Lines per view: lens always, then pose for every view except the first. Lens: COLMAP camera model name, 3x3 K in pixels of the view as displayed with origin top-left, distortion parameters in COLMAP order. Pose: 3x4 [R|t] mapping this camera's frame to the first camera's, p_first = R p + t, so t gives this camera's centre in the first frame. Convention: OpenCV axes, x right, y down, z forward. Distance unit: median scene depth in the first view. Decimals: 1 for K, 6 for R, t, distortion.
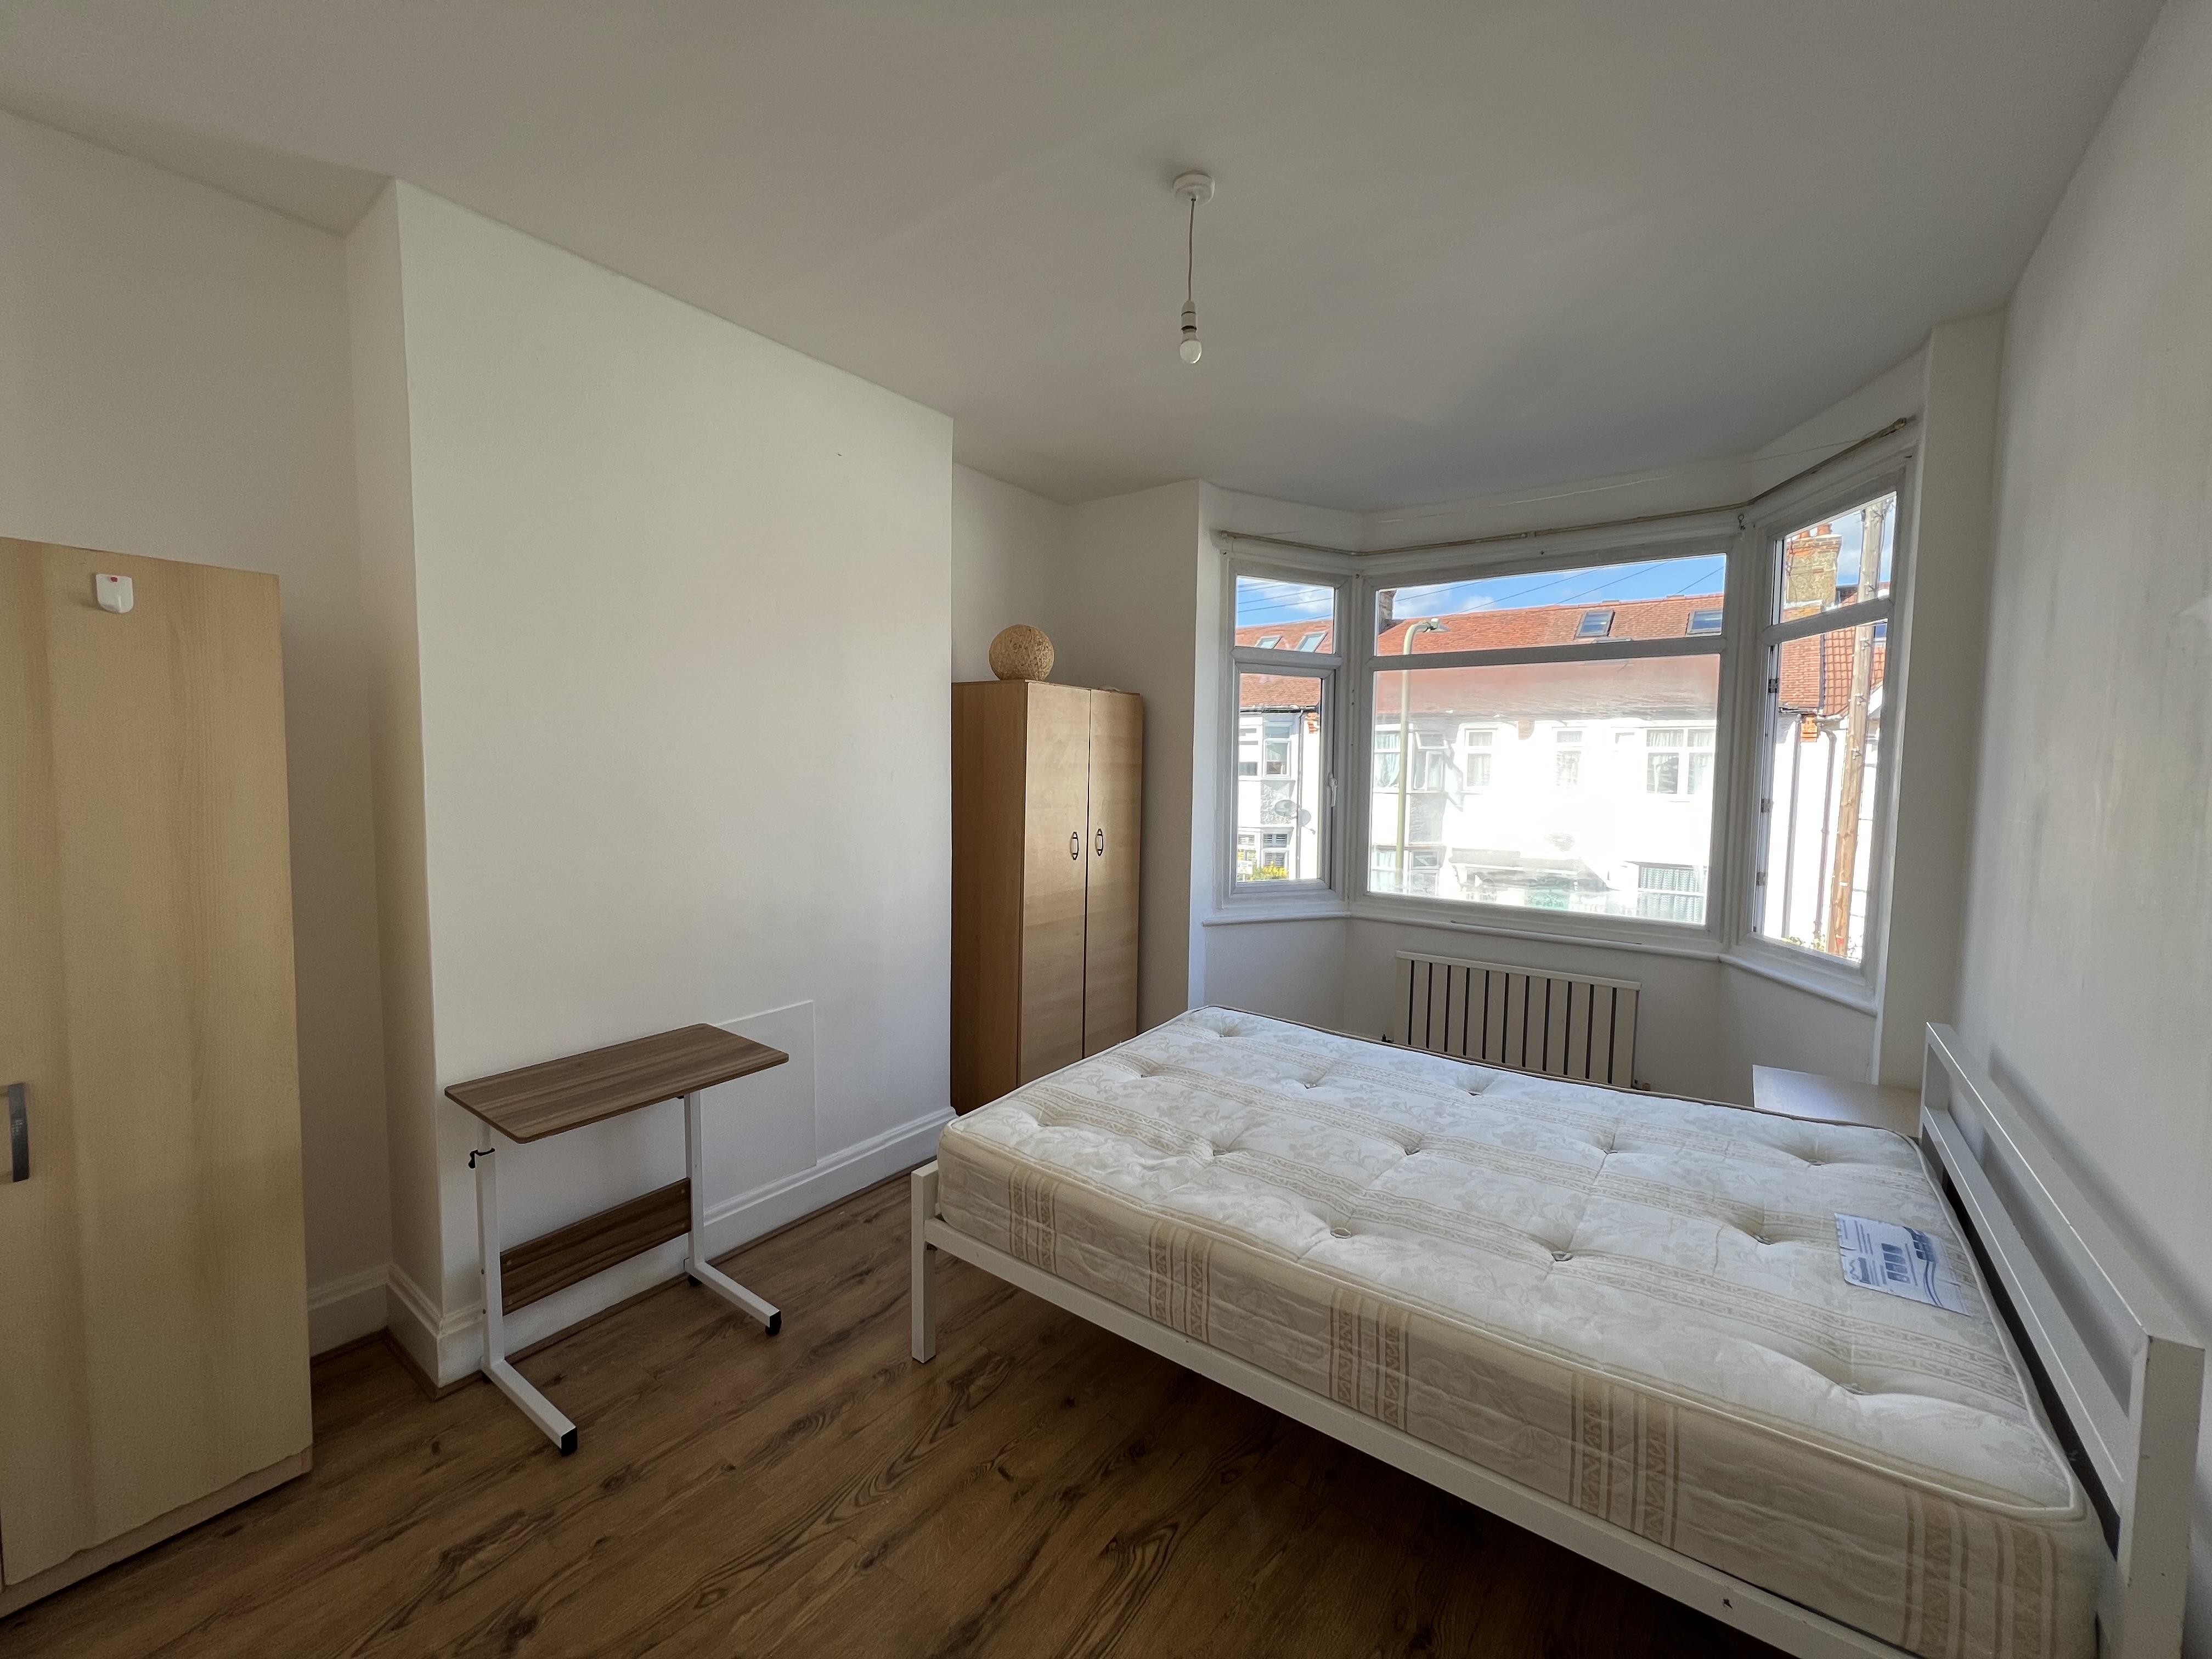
lens RADIAL K [[881.7, 0, 1103.4], [0, 881.7, 827.7], [0, 0, 1]] dist [-0.003511, 0.000065]
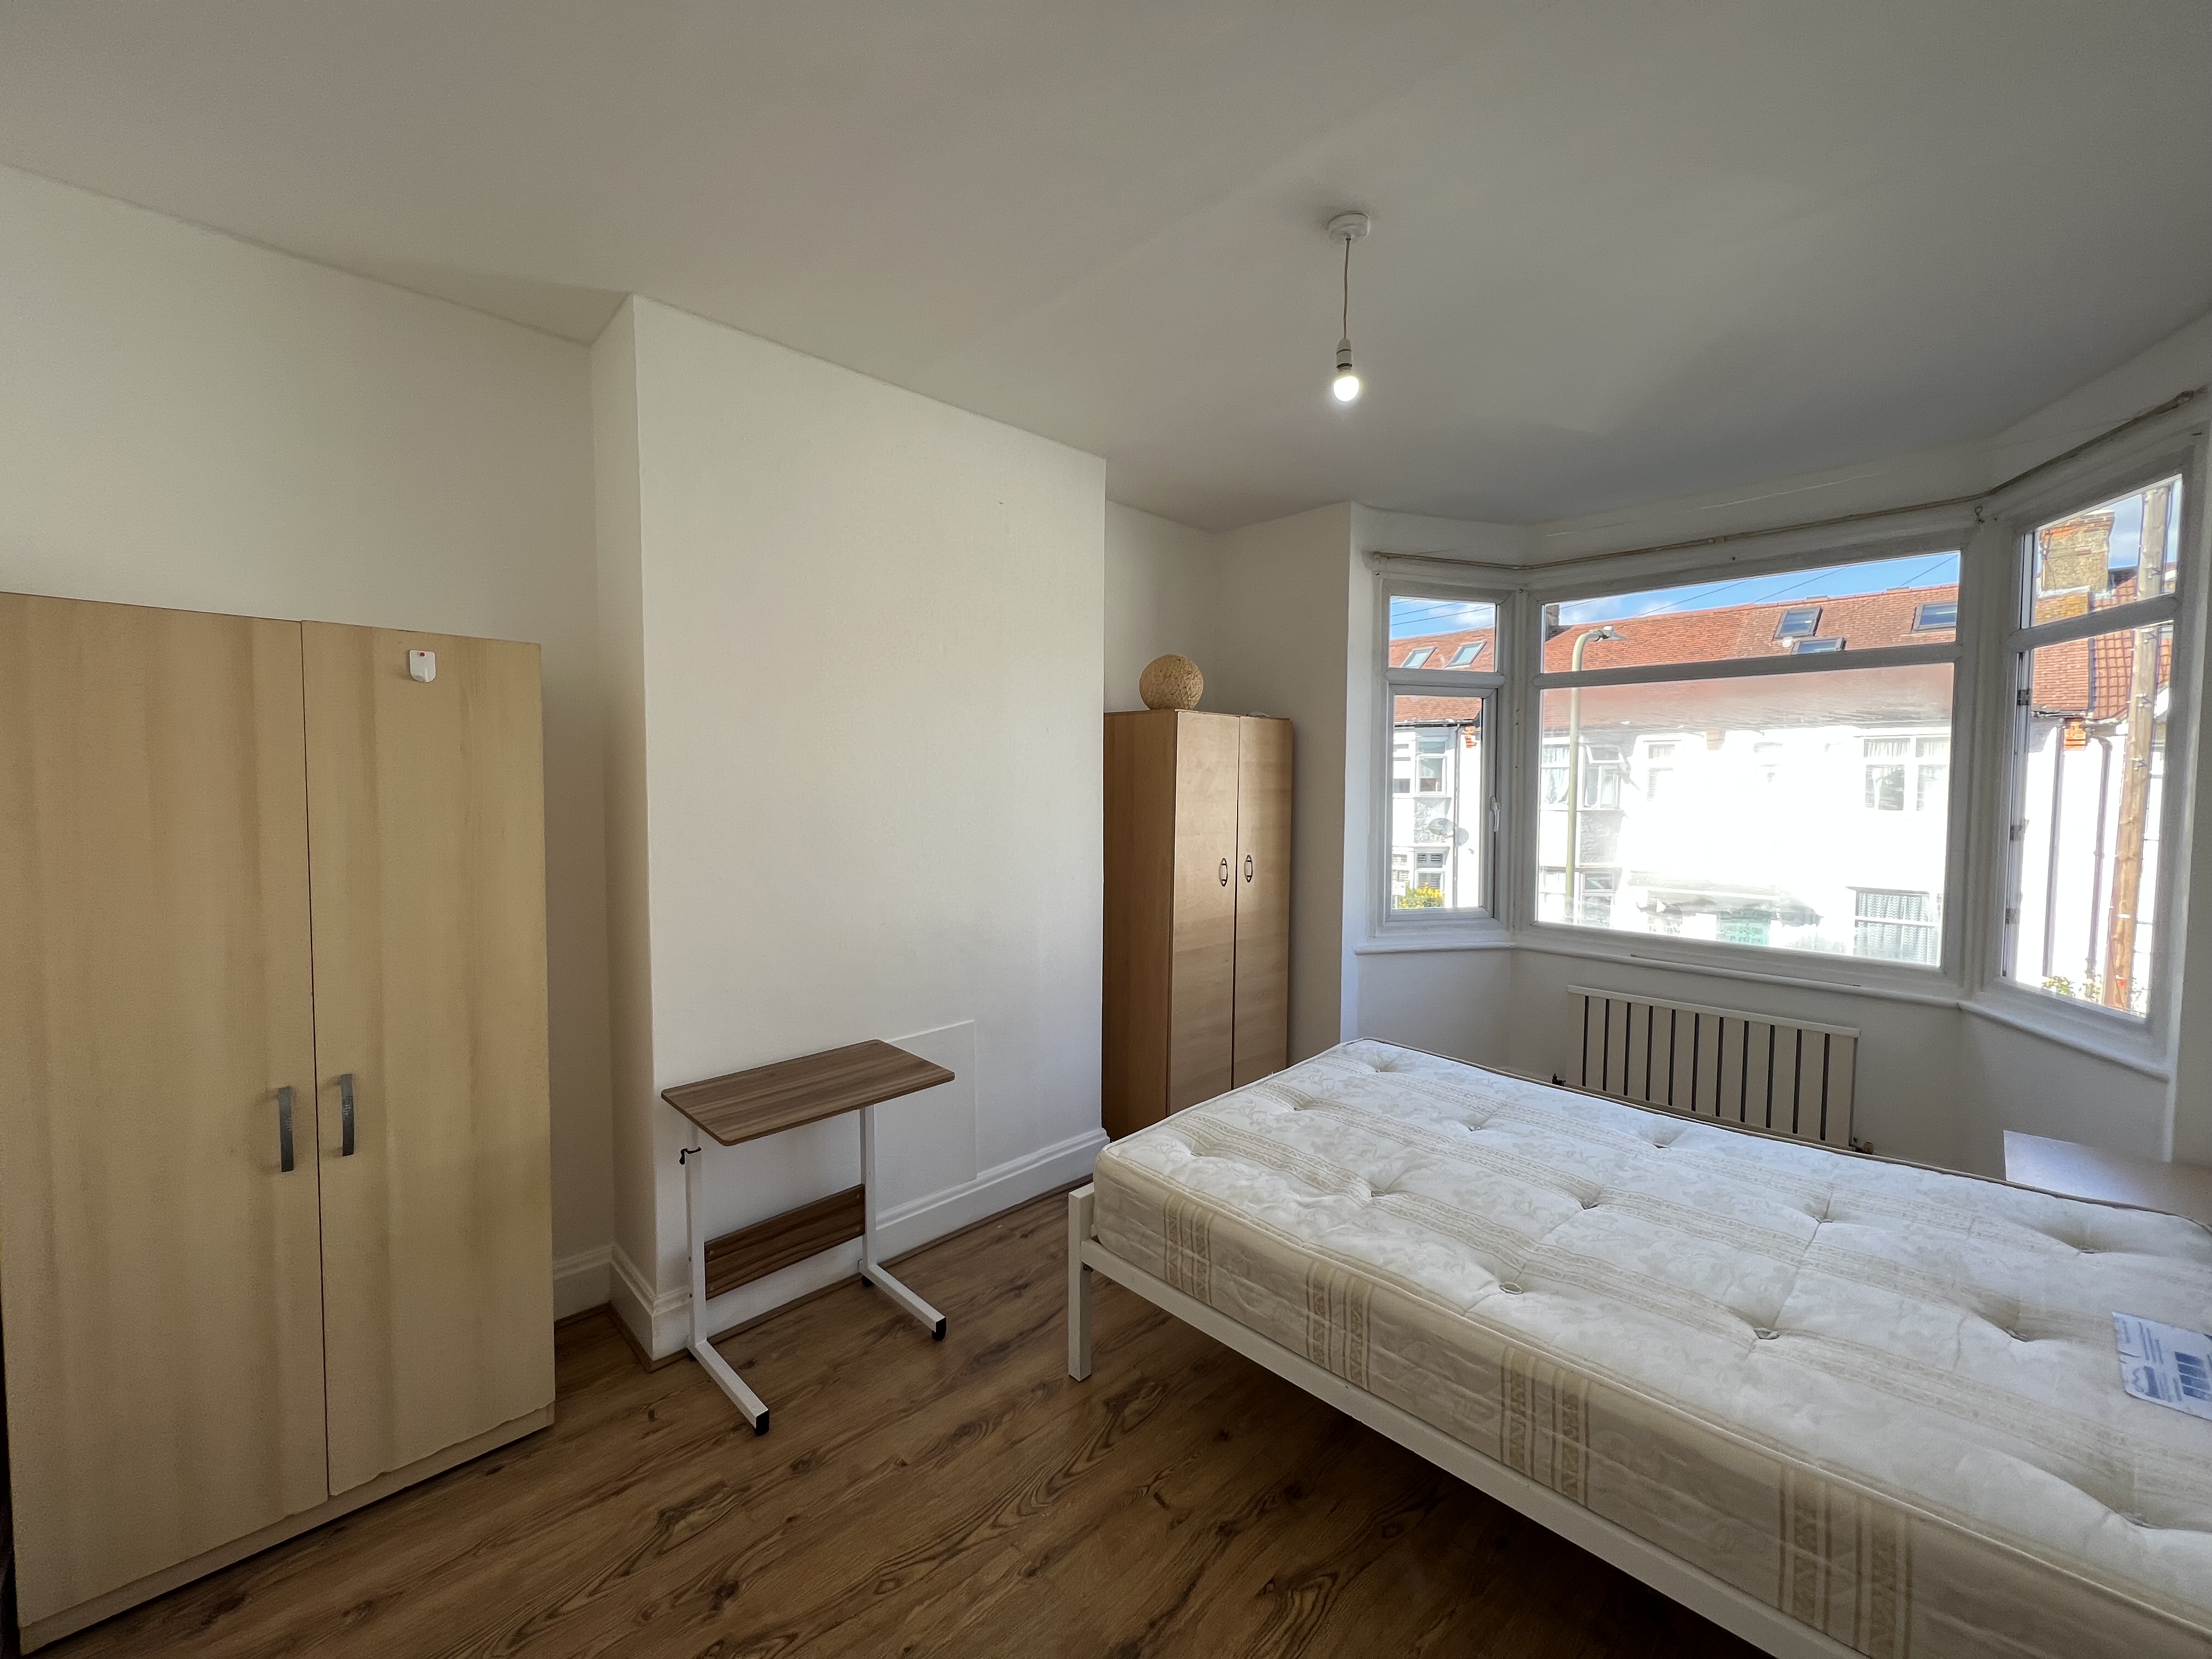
lens RADIAL K [[881.7, 0, 1103.4], [0, 881.7, 827.7], [0, 0, 1]] dist [-0.003511, 0.000065]
pose [[0.987006, -0.001069, -0.160680, -0.011061], [-0.002097, 0.999807, -0.019533, -0.016880], [0.160670, 0.019616, 0.986813, -0.021165]]
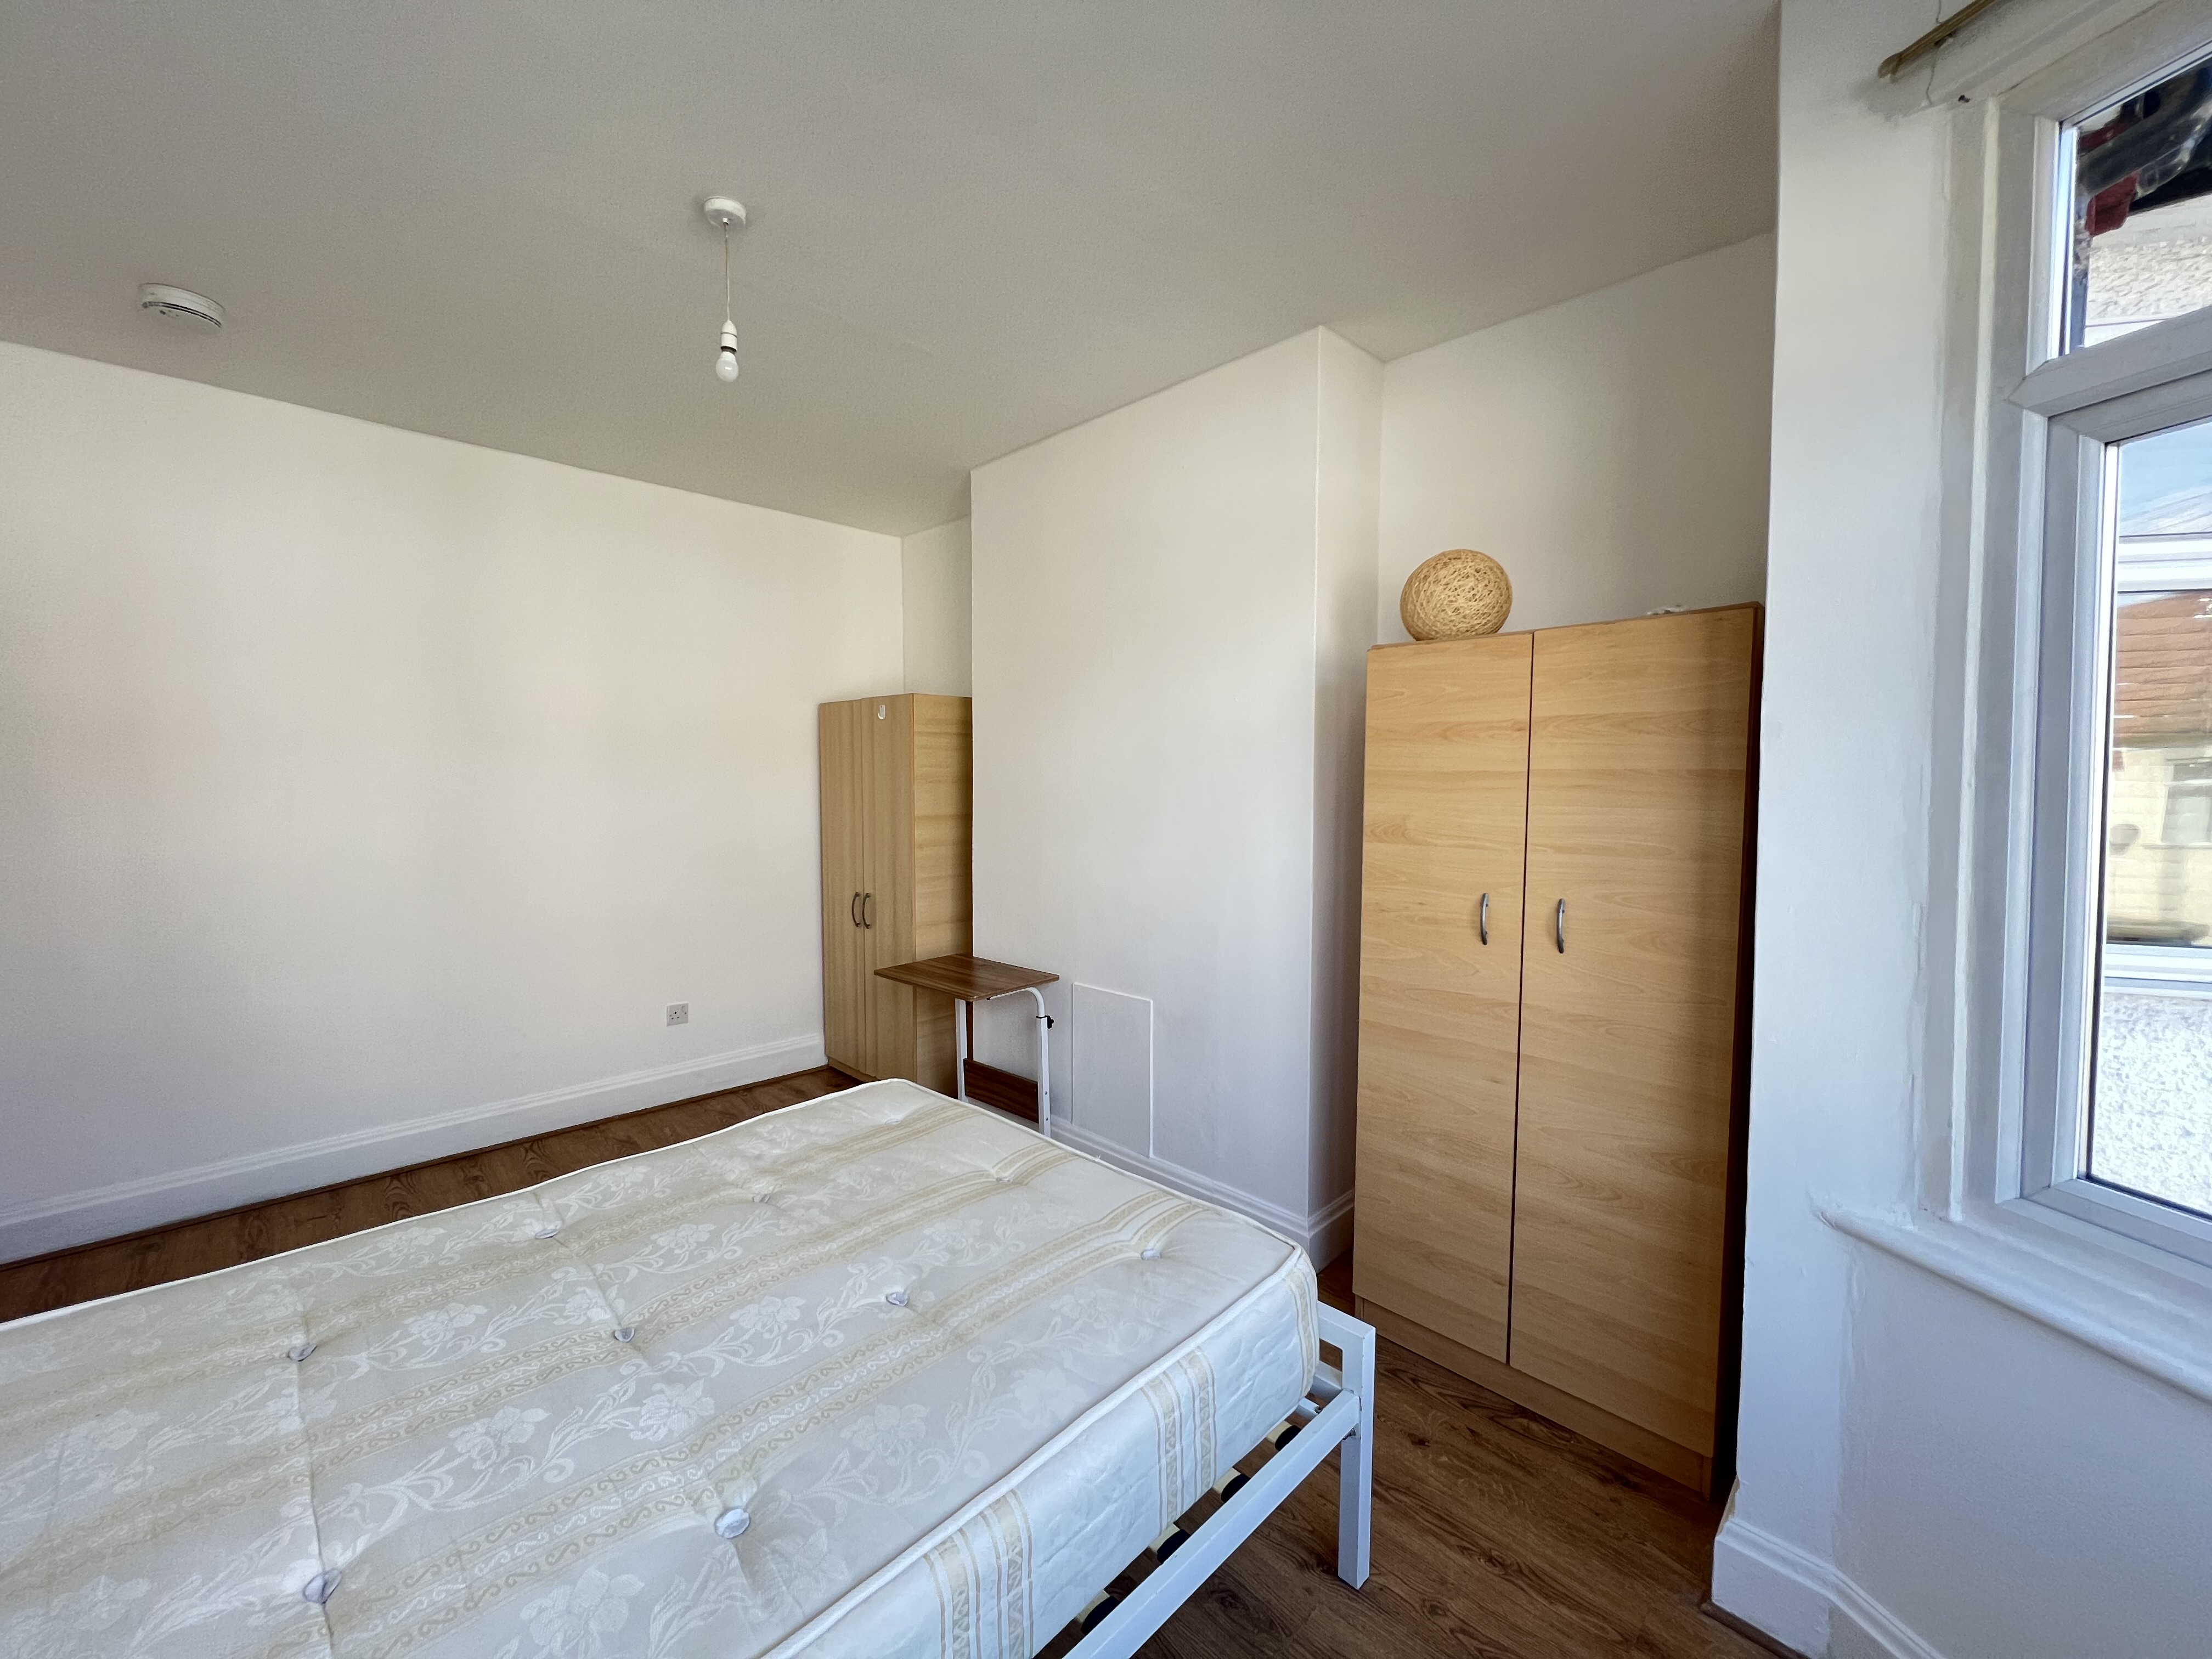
lens RADIAL K [[881.7, 0, 1103.4], [0, 881.7, 827.7], [0, 0, 1]] dist [-0.003511, 0.000065]
pose [[-0.143328, 0.041768, -0.988794, 0.919620], [-0.079489, 0.995395, 0.053569, -0.079216], [0.986478, 0.086276, -0.139347, 1.386384]]
